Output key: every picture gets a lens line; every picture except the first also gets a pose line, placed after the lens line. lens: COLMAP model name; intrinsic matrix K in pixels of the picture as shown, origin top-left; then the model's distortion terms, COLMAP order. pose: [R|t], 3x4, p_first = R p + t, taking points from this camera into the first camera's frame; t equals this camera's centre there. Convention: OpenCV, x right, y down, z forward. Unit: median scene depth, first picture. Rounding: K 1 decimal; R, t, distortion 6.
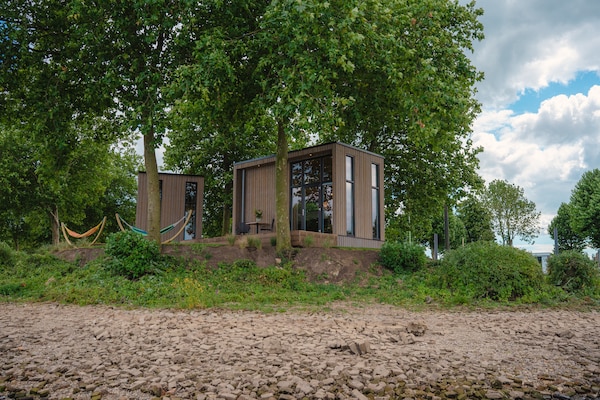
lens RADIAL K [[555.3, 0, 300.0], [0, 555.3, 200.0], [0, 0, 1]] dist [-0.127336, 0.010142]
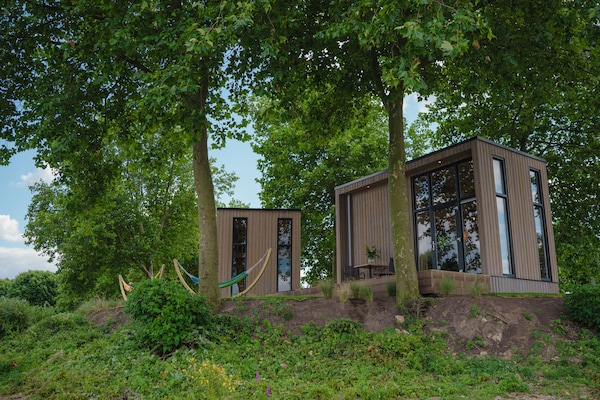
lens RADIAL K [[555.3, 0, 300.0], [0, 555.3, 200.0], [0, 0, 1]] dist [-0.127336, 0.010142]
pose [[0.973493, -0.067266, -0.218601, -0.004205], [0.045863, 0.993772, -0.101557, 0.032766], [0.224071, 0.088840, 0.970515, 0.348435]]
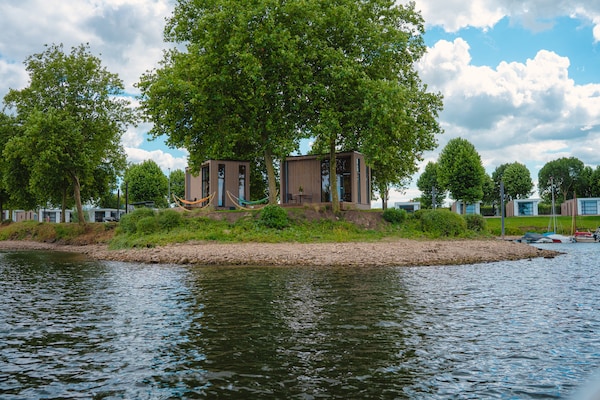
lens RADIAL K [[555.3, 0, 300.0], [0, 555.3, 200.0], [0, 0, 1]] dist [-0.127336, 0.010142]
pose [[0.967993, -0.001423, 0.250972, -0.627039], [-0.024247, 0.994776, 0.099161, -0.137261], [-0.249802, -0.102073, 0.962902, -0.798311]]
